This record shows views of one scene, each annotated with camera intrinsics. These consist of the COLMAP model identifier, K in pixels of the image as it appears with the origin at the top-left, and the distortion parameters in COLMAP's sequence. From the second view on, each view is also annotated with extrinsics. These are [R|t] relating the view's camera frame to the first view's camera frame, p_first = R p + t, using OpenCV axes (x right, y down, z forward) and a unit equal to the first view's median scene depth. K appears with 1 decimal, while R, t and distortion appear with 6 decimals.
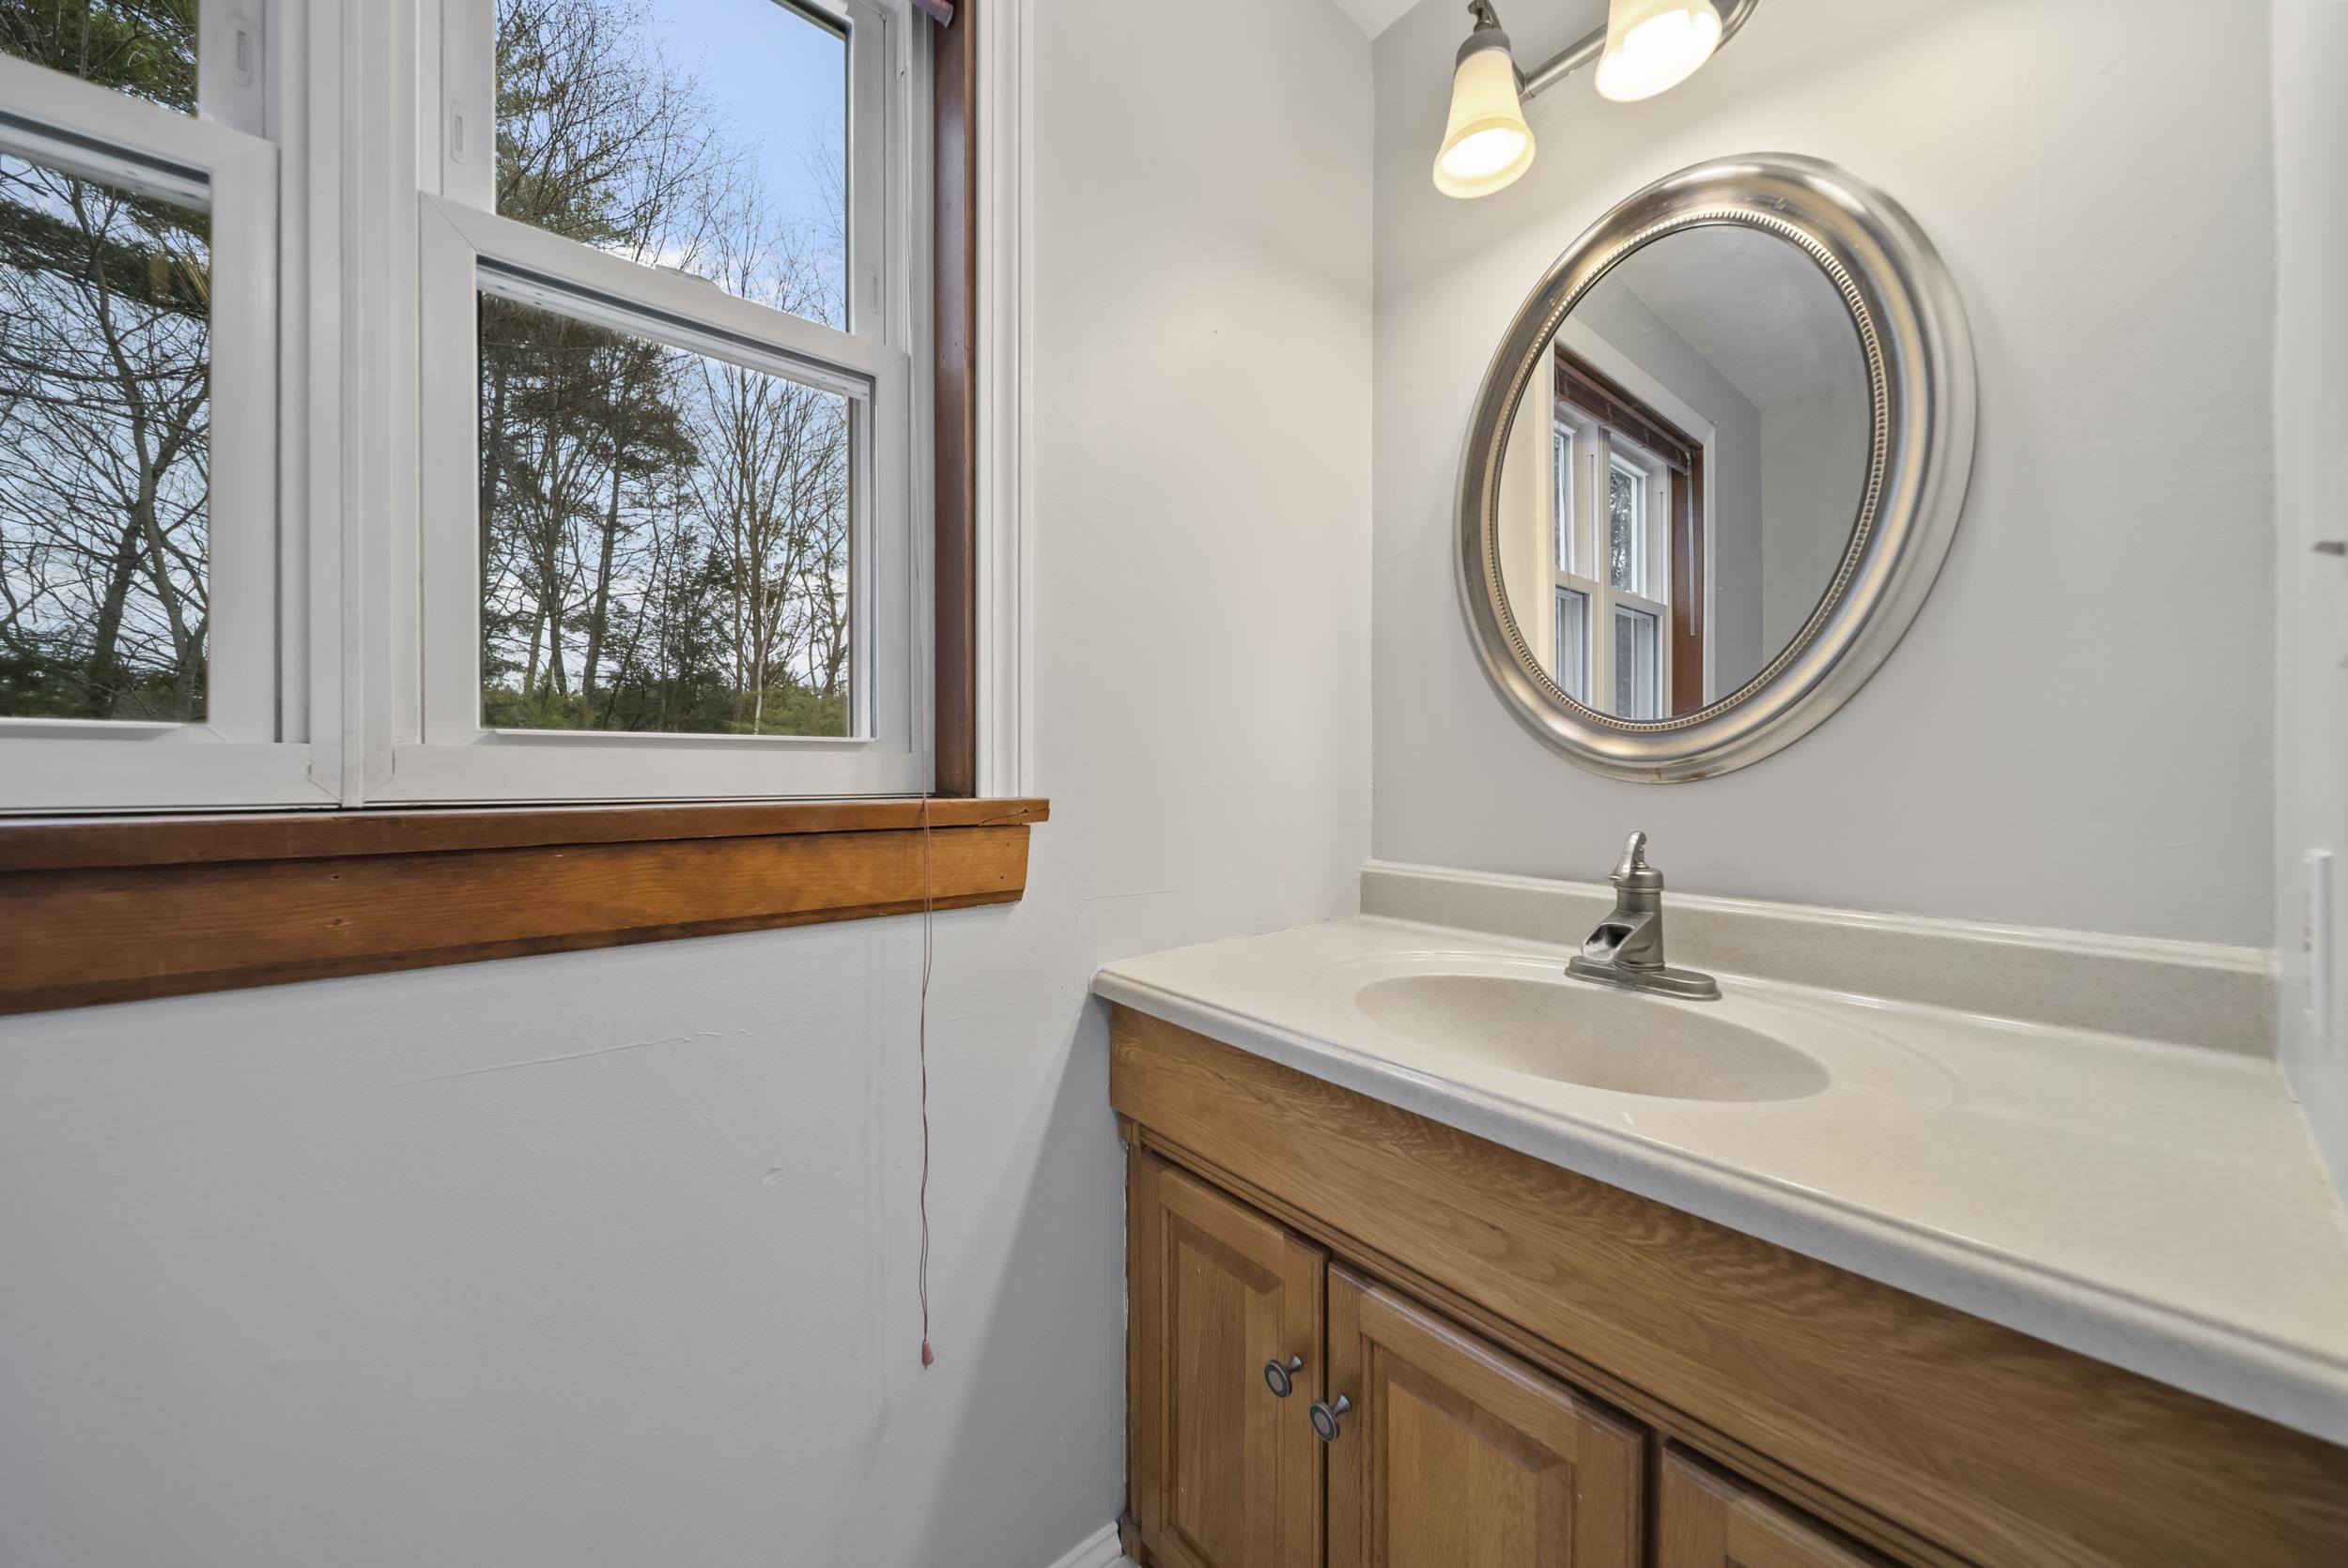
lens RADIAL K [[836.6, 0, 1169.1], [0, 836.6, 777.6], [0, 0, 1]] dist [-0.000426, -0.000550]
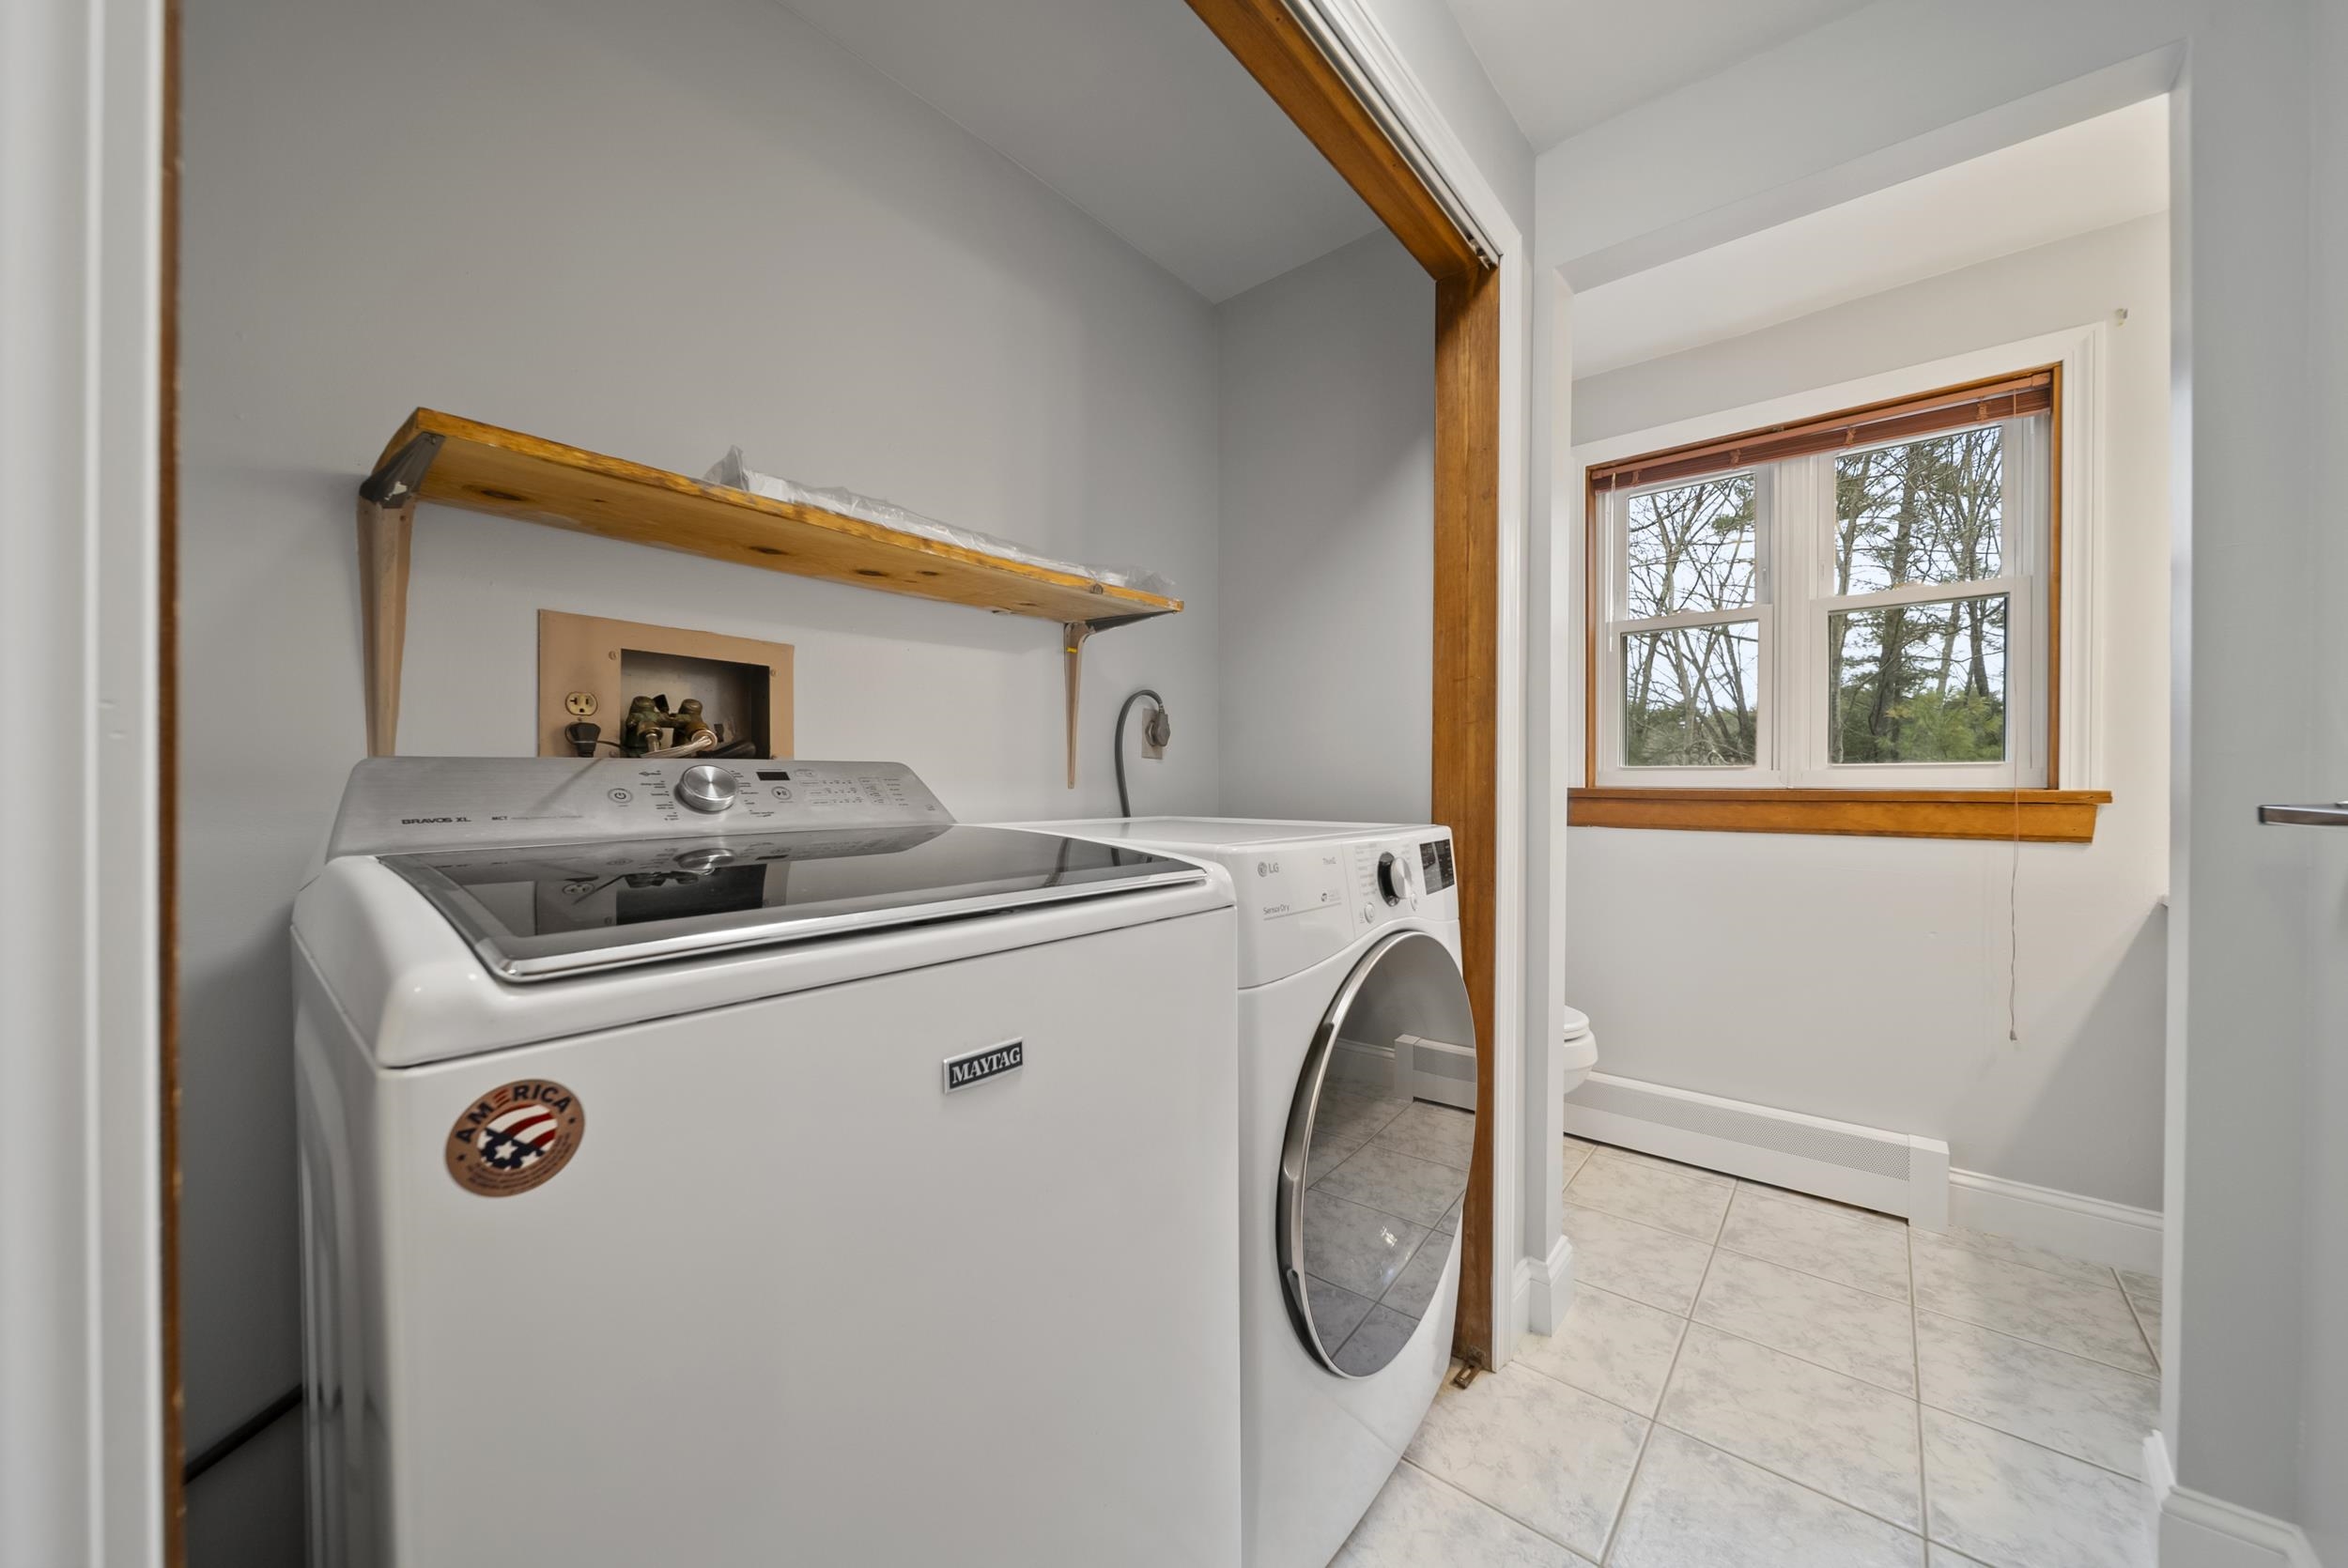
lens RADIAL K [[836.6, 0, 1185.4], [0, 836.6, 787.1], [0, 0, 1]] dist [-0.000426, -0.000550]
pose [[0.171866, 0.005991, -0.985102, 1.394116], [-0.004011, 0.999977, 0.005382, 0.014968], [0.985112, 0.003027, 0.171886, -1.434563]]
